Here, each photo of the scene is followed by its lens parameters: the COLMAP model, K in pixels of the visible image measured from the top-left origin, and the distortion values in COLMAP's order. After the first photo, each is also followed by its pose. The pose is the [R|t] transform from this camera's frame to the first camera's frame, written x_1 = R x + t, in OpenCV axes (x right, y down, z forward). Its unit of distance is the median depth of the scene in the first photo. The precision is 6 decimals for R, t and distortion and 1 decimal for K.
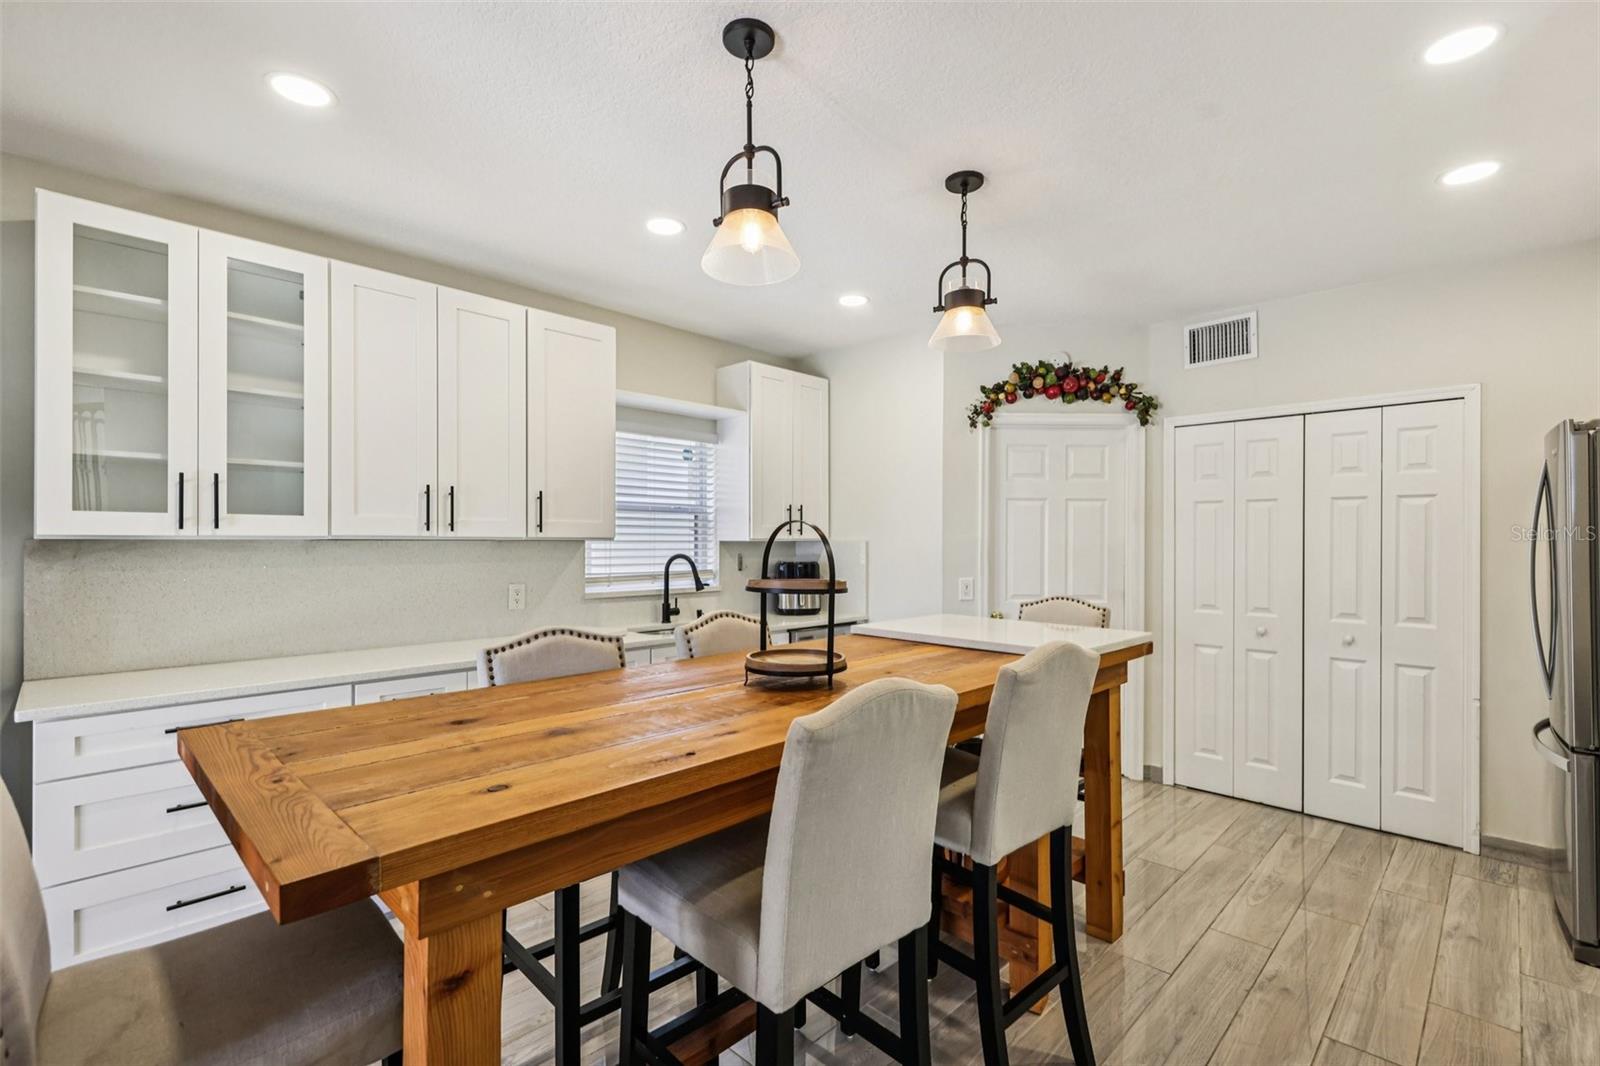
lens RADIAL K [[716.9, 0, 792.0], [0, 716.9, 540.3], [0, 0, 1]] dist [0.000985, 0.000472]
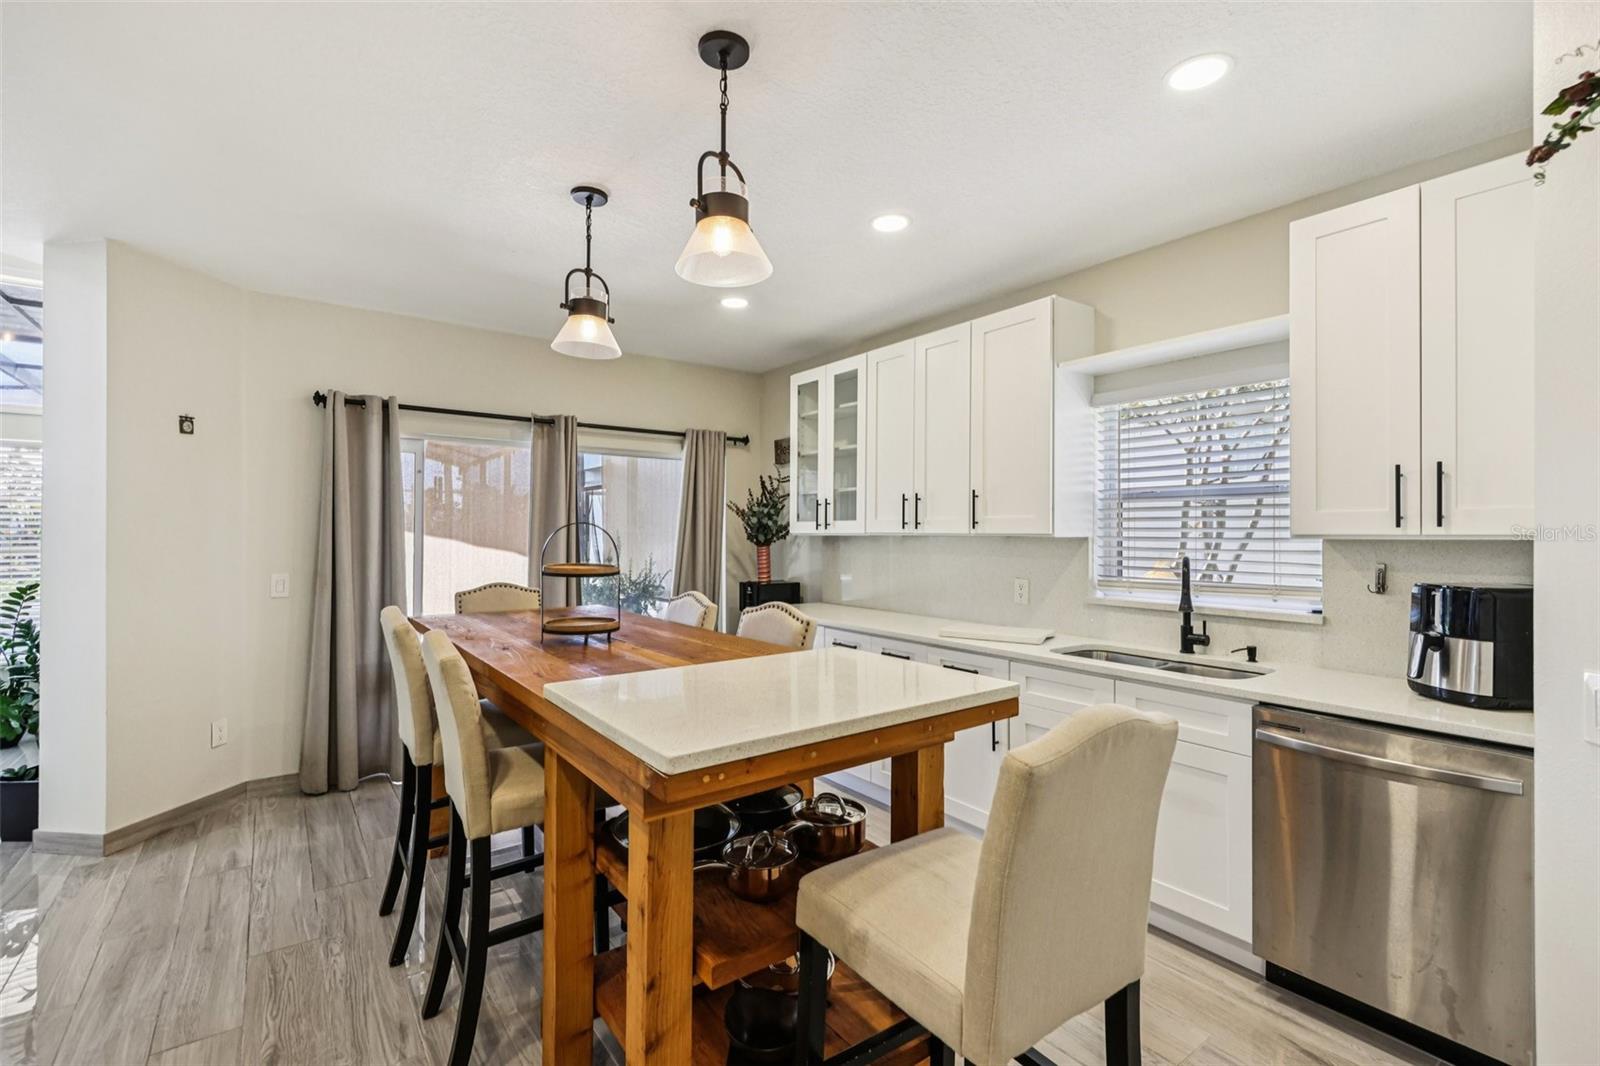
lens RADIAL K [[716.9, 0, 794.4], [0, 716.9, 530.2], [0, 0, 1]] dist [0.000985, 0.000472]
pose [[-0.151009, -0.002398, -0.988529, 0.670059], [0.004036, 0.999987, -0.003042, -0.006904], [0.988524, -0.004449, -0.150997, 0.820375]]
